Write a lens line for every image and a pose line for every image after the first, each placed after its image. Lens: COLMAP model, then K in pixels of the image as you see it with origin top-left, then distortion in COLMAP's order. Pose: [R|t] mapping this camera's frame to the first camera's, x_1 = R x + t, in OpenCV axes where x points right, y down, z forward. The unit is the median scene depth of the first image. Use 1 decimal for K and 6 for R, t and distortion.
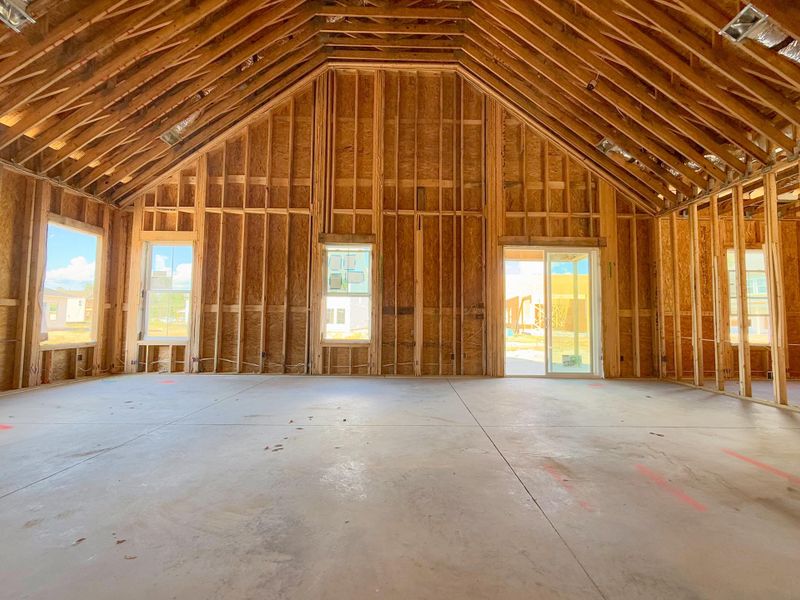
lens RADIAL K [[354.3, 0, 400.0], [0, 354.3, 300.0], [0, 0, 1]] dist [0.000353, 0.000012]
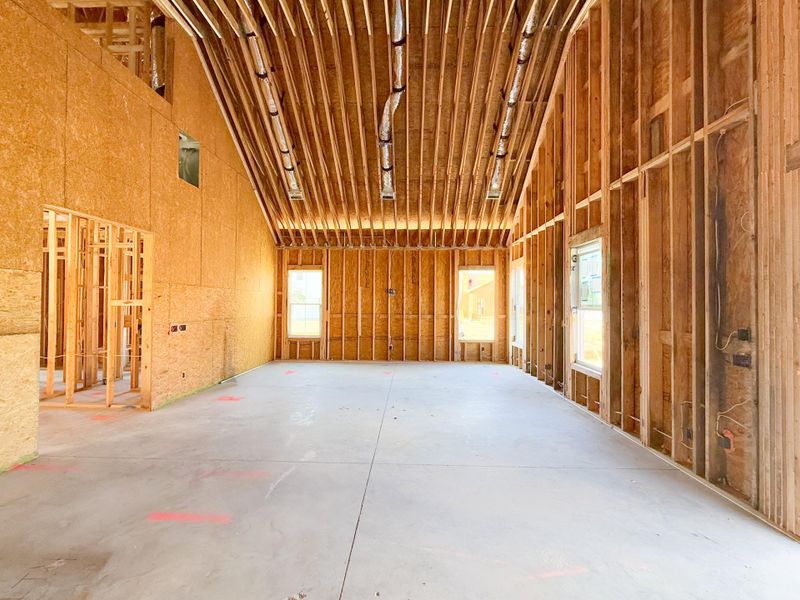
lens RADIAL K [[354.3, 0, 400.0], [0, 354.3, 300.0], [0, 0, 1]] dist [0.000353, 0.000012]
pose [[-0.046411, -0.024792, -0.998615, 0.666934], [0.049047, 0.998430, -0.027067, -0.033013], [0.997718, -0.050235, -0.045122, 0.629275]]
